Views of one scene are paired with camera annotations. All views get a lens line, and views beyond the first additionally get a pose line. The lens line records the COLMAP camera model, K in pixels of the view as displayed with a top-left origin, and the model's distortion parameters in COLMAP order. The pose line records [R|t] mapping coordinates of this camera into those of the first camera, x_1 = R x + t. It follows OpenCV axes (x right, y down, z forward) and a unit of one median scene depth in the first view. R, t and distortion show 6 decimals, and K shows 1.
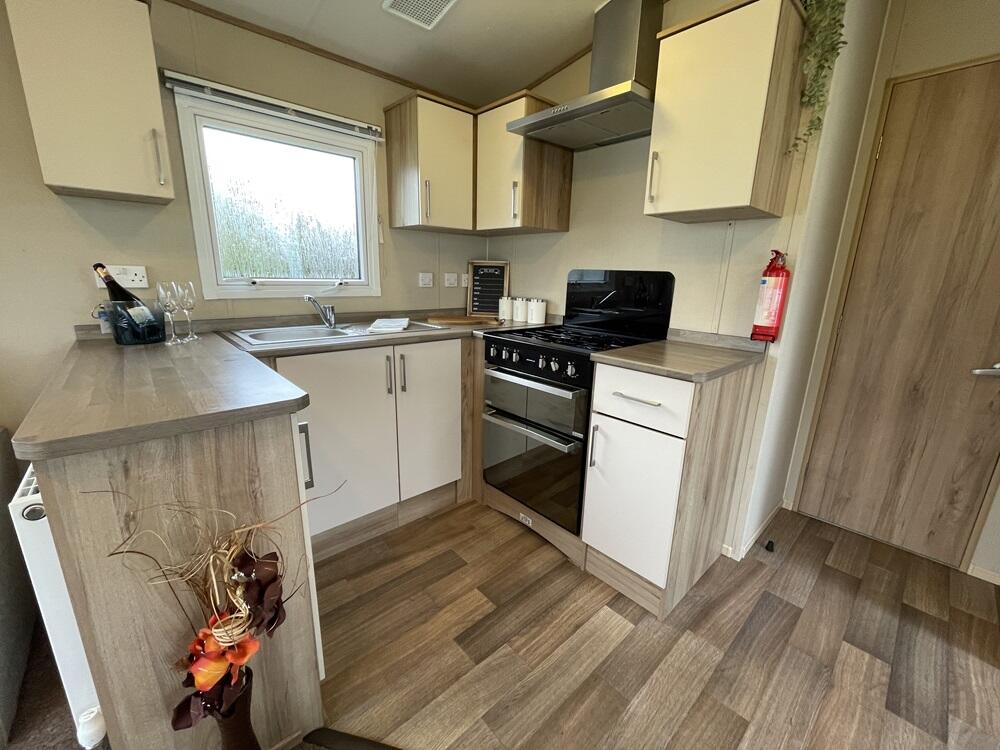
lens RADIAL K [[405.7, 0, 499.3], [0, 405.7, 374.9], [0, 0, 1]] dist [-0.003346, -0.000406]
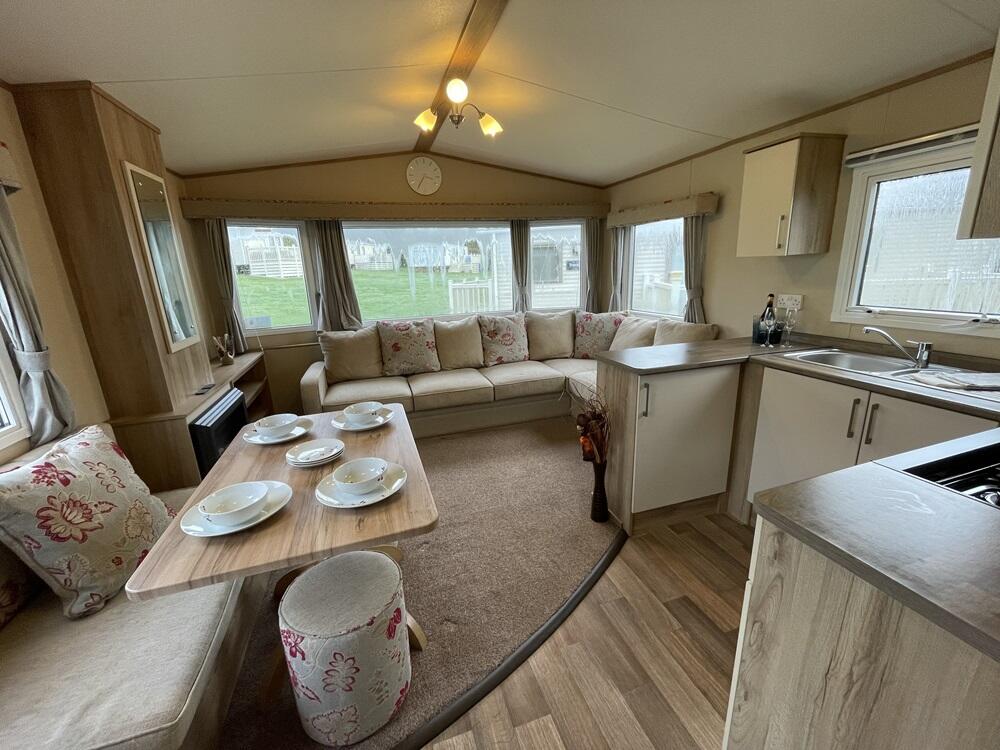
lens RADIAL K [[405.7, 0, 499.5], [0, 405.7, 375.7], [0, 0, 1]] dist [-0.003346, -0.000406]
pose [[-0.415735, 0.222013, -0.881972, 1.006465], [-0.194883, 0.925478, 0.324826, -0.270062], [0.888361, 0.306923, -0.341486, 0.627089]]
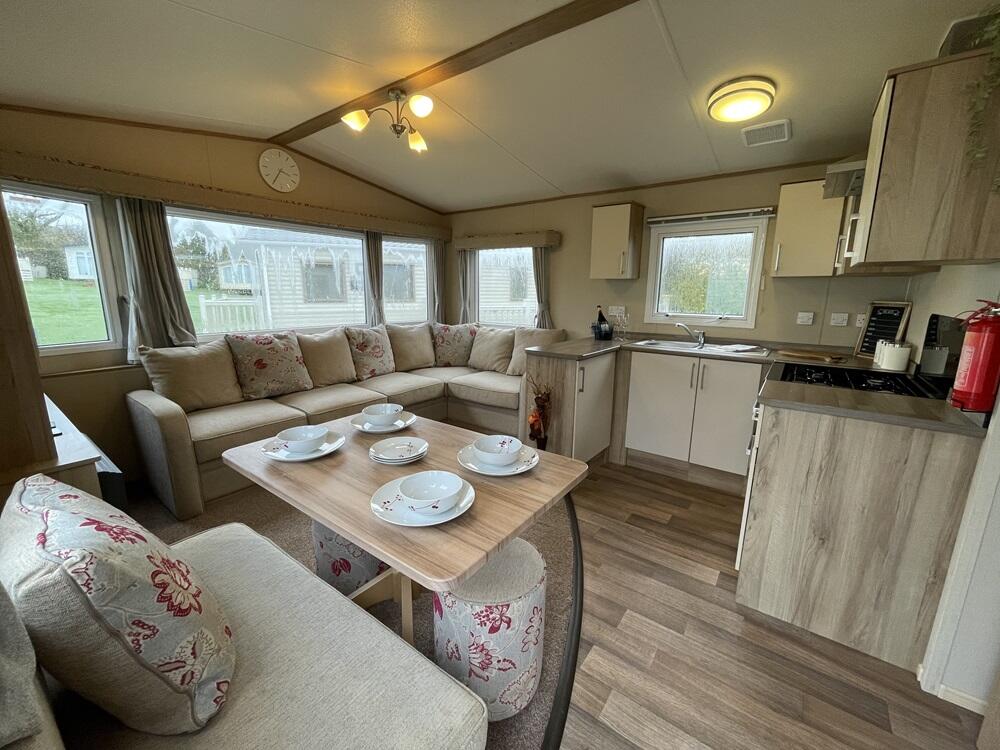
lens RADIAL K [[405.7, 0, 499.5], [0, 405.7, 377.0], [0, 0, 1]] dist [-0.003346, -0.000406]
pose [[0.185777, 0.181037, -0.965770, 1.269821], [-0.242439, 0.960938, 0.133495, -0.025844], [0.952213, 0.209340, 0.222410, -0.080529]]
